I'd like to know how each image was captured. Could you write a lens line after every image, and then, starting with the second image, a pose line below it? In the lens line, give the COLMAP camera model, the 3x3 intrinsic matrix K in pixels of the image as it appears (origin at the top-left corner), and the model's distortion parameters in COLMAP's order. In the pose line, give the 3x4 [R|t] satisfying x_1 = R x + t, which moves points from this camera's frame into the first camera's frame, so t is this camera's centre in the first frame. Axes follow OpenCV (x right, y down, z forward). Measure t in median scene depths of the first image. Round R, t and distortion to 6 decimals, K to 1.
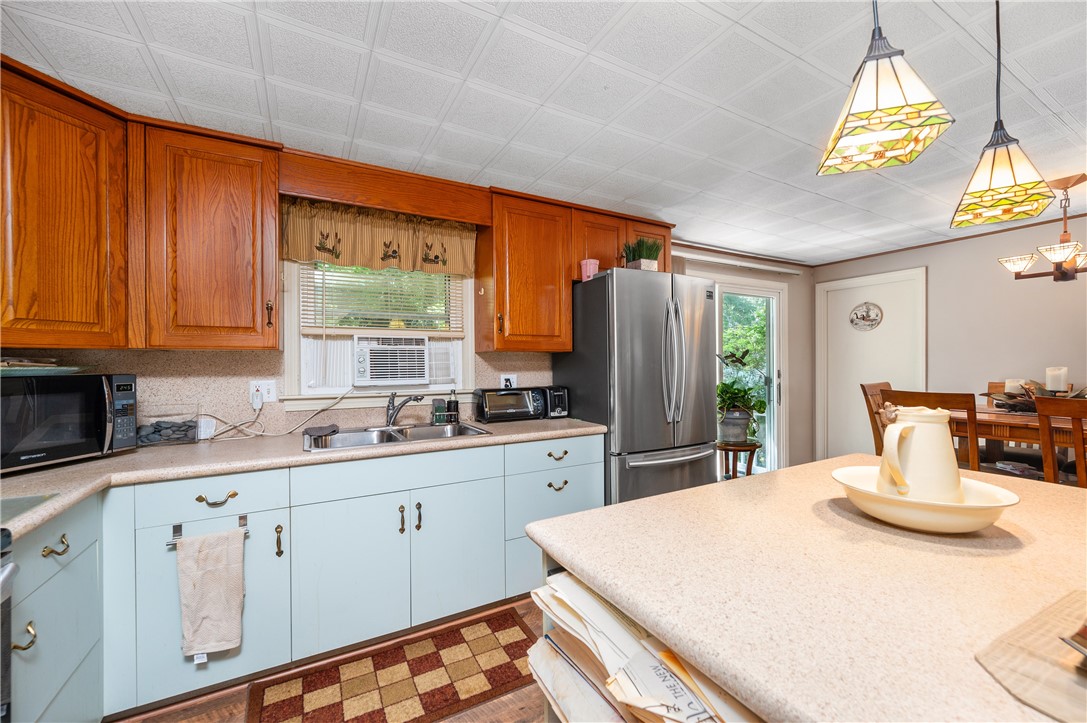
lens RADIAL K [[428.3, 0, 544.9], [0, 428.3, 361.9], [0, 0, 1]] dist [0.000586, 0.000084]
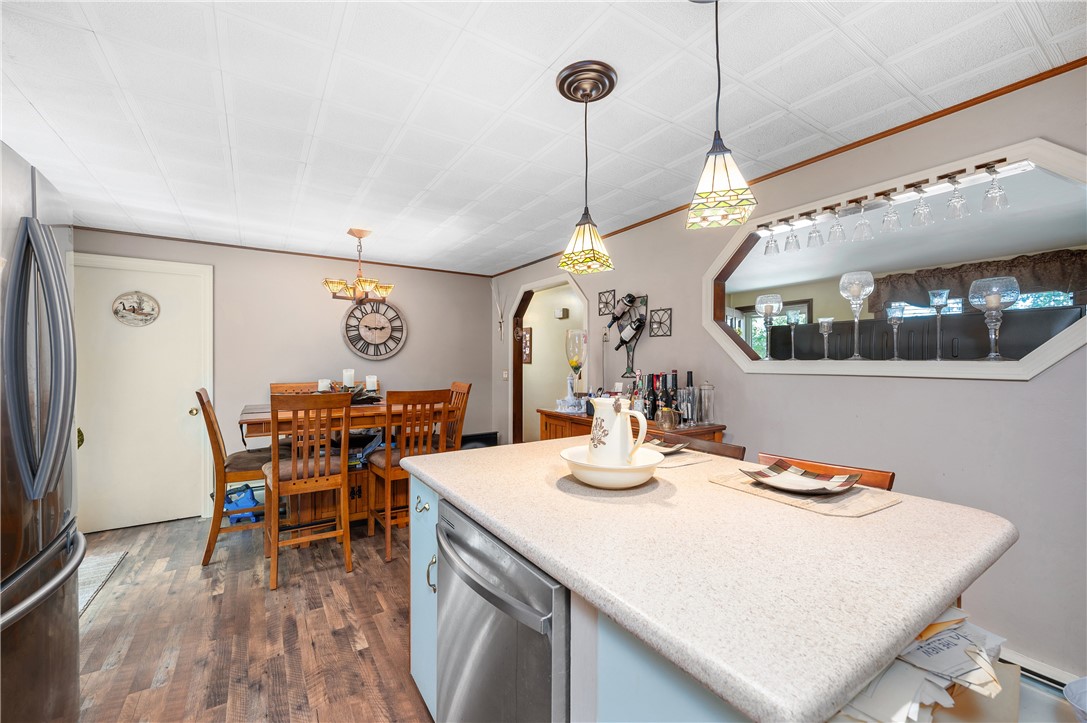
lens RADIAL K [[428.3, 0, 541.6], [0, 428.3, 363.0], [0, 0, 1]] dist [0.000586, 0.000084]
pose [[-0.062751, -0.000116, 0.998029, -0.158884], [0.001984, 0.999998, 0.000241, -0.003264], [-0.998027, 0.001995, -0.062750, 0.425976]]
